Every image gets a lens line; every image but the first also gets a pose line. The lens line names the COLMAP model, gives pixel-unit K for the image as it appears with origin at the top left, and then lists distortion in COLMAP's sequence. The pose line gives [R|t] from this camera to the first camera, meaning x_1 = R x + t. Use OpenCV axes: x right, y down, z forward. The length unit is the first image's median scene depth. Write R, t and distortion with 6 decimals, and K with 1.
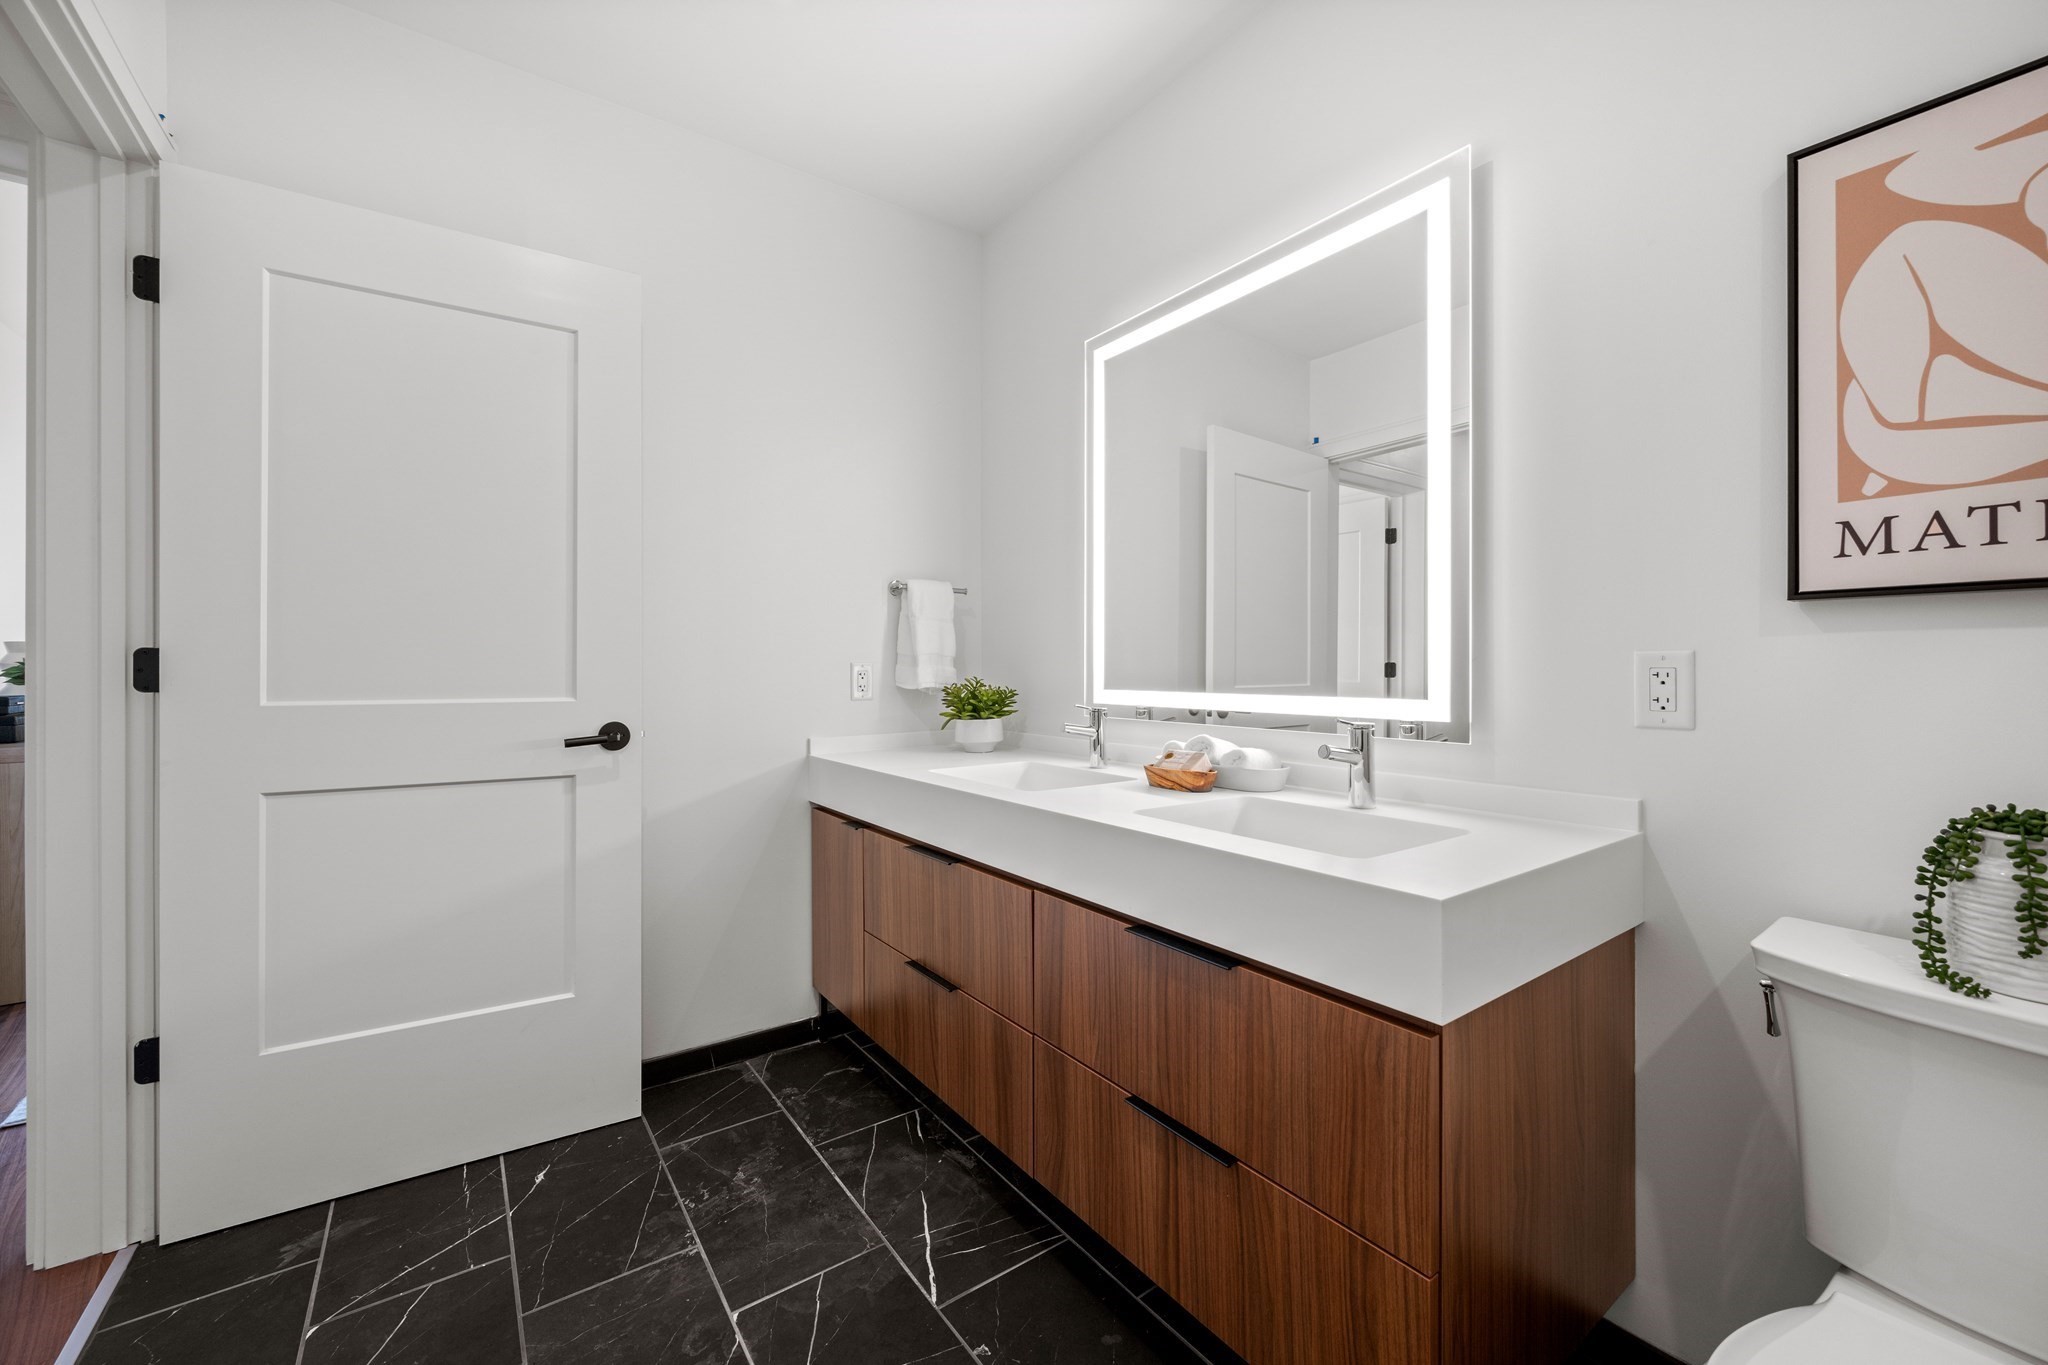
lens RADIAL K [[804.7, 0, 1024.0], [0, 804.7, 682.5], [0, 0, 1]] dist [-0.000516, -0.000199]
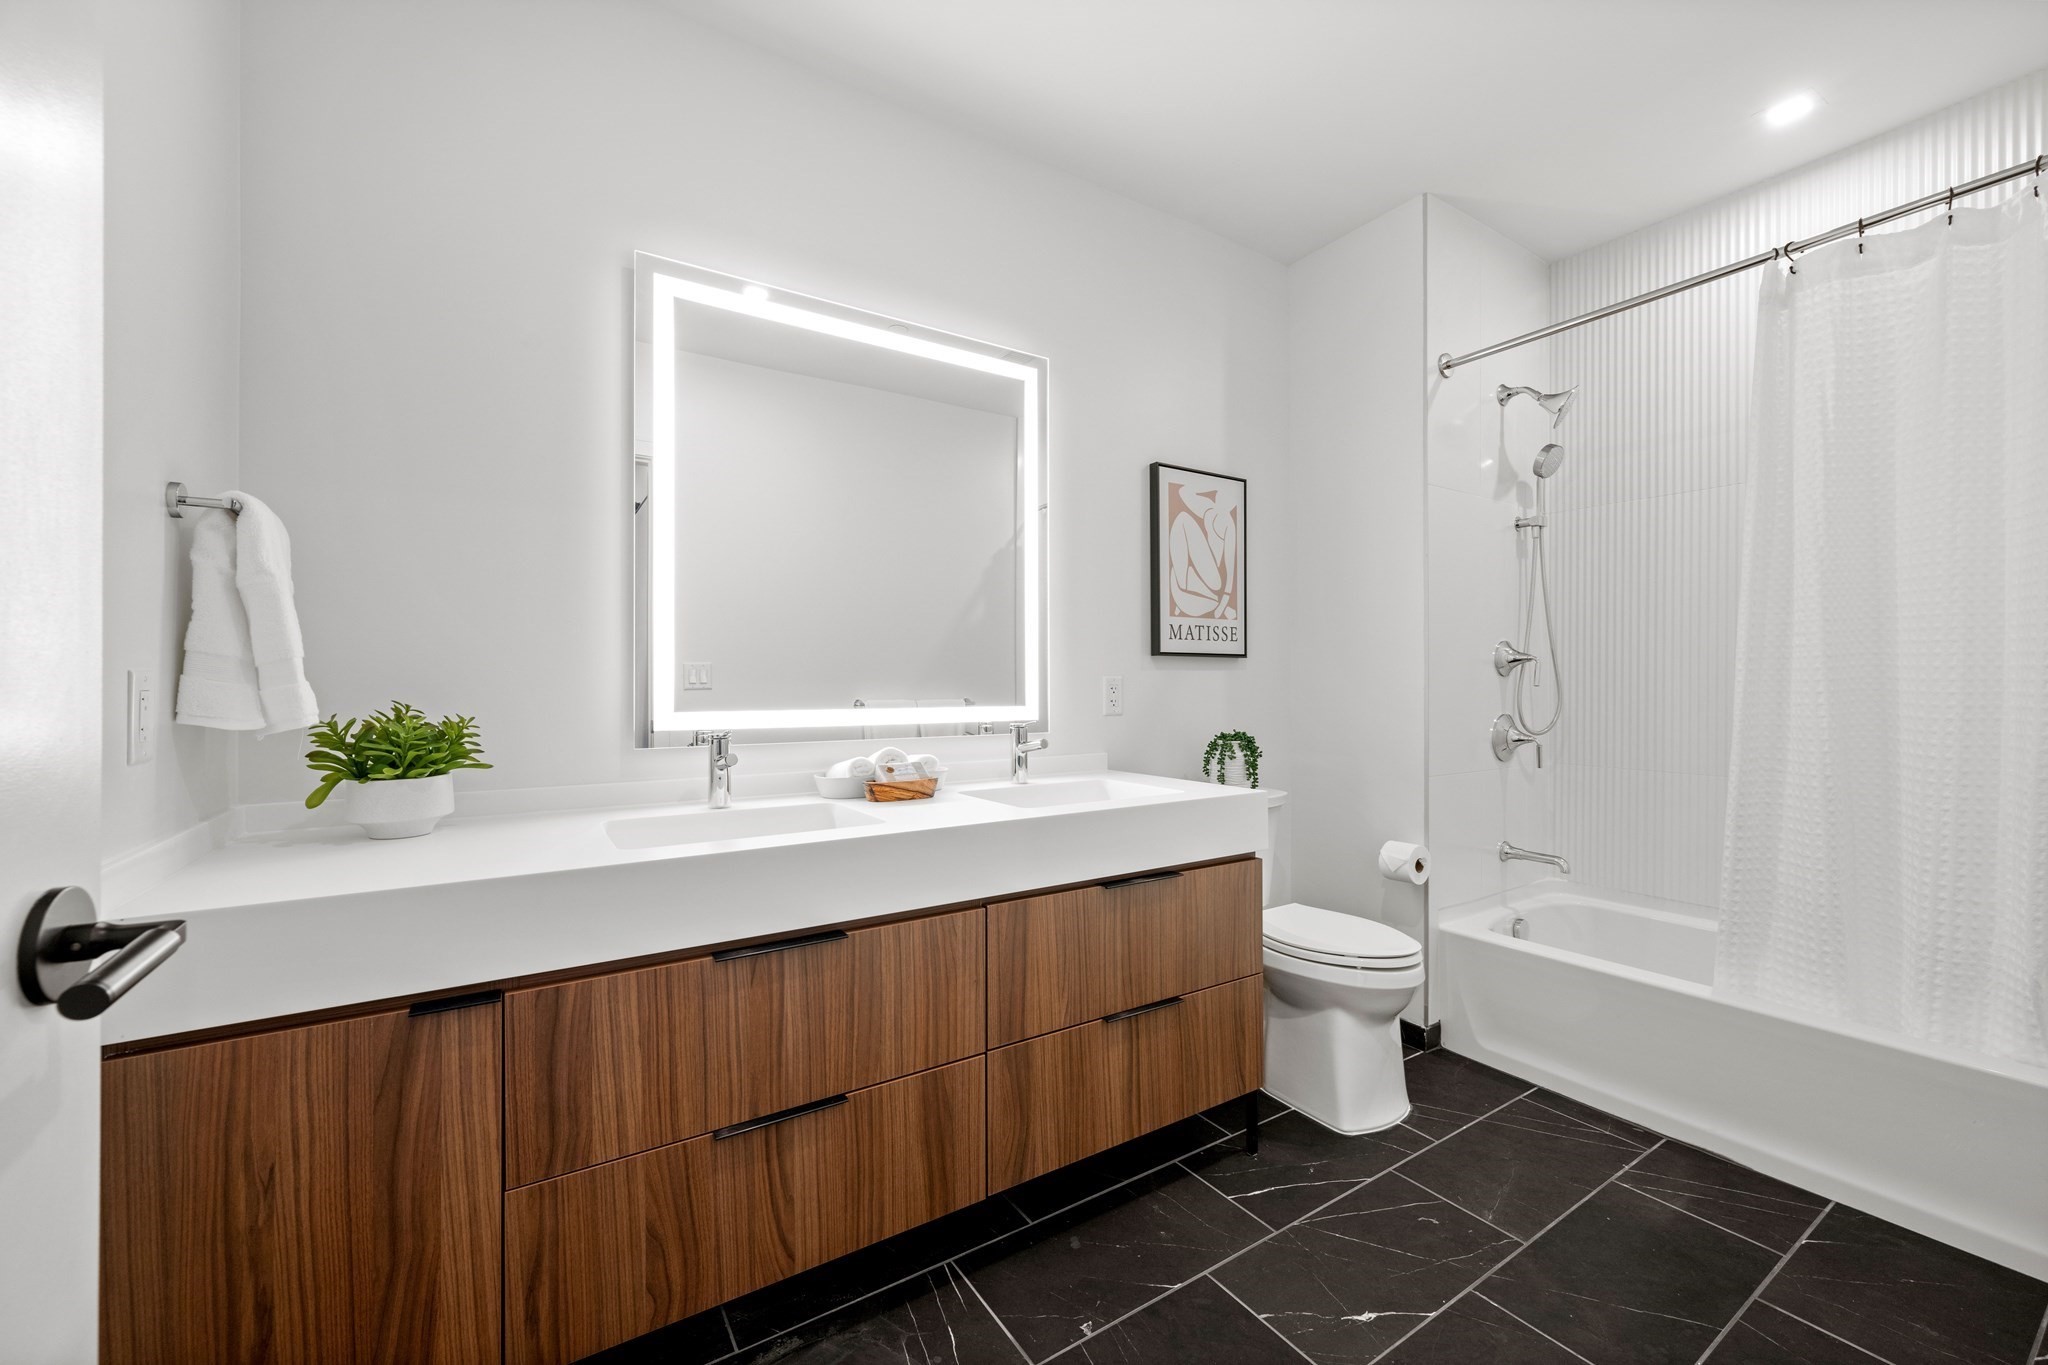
lens RADIAL K [[834.6, 0, 1036.9], [0, 834.6, 674.9], [0, 0, 1]] dist [-0.001041, -0.000066]
pose [[0.035849, 0.008930, 0.999317, -1.153946], [0.016617, 0.999817, -0.009530, -0.023049], [-0.999219, 0.016947, 0.035694, 1.002926]]
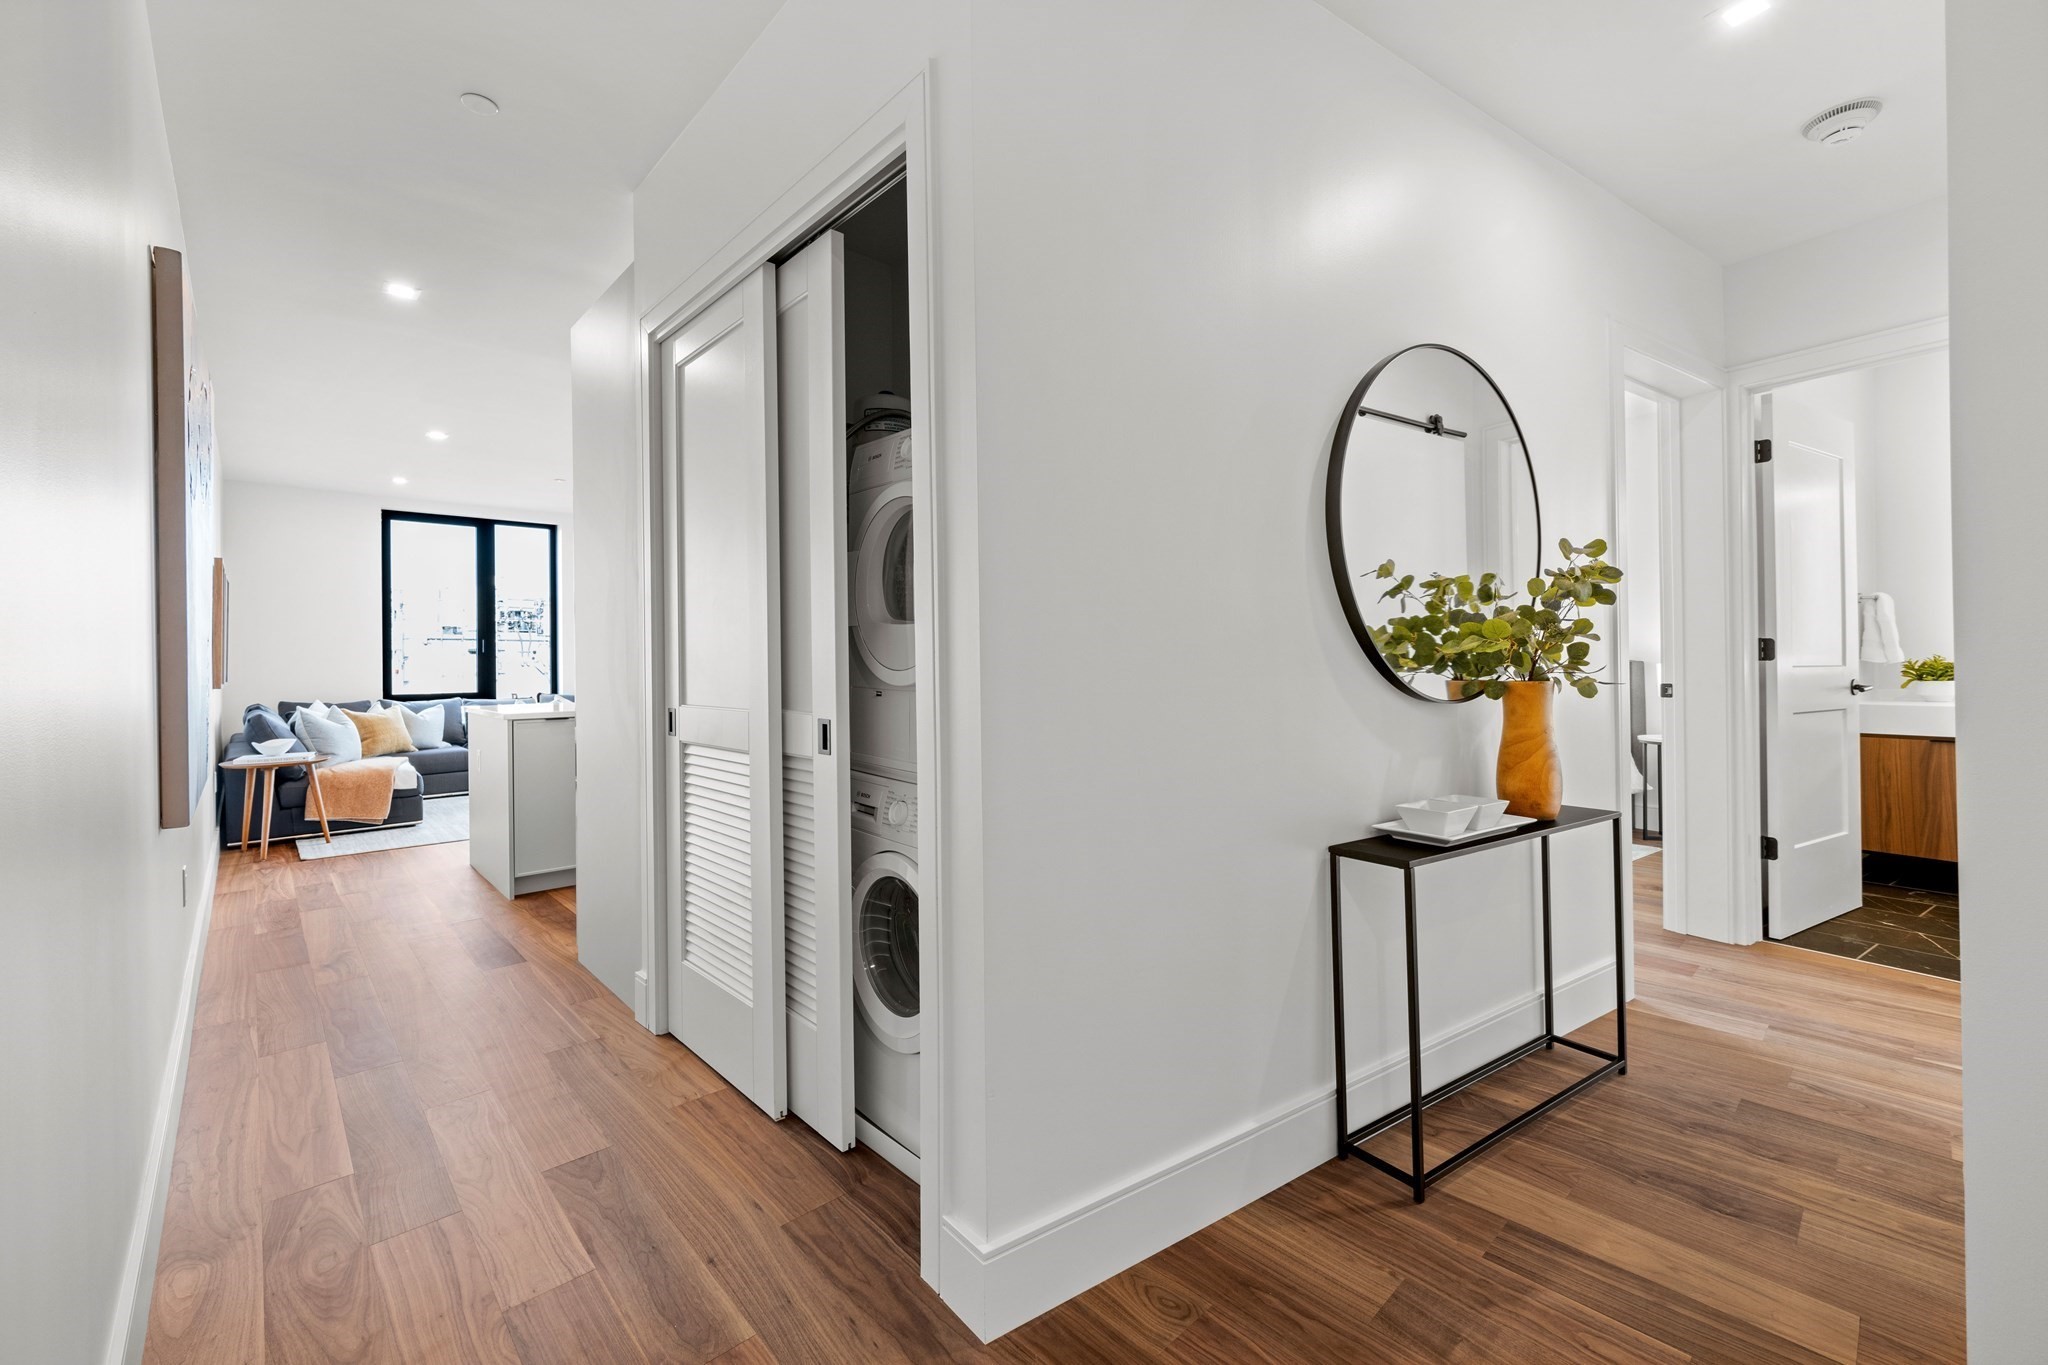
lens RADIAL K [[865.7, 0, 1025.5], [0, 865.7, 657.8], [0, 0, 1]] dist [-0.000067, 0.000064]
pose [[0.999969, -0.007425, -0.002649, -3.457412], [0.007364, 0.999722, -0.022409, 0.046062], [0.002814, 0.022389, 0.999745, -1.338959]]
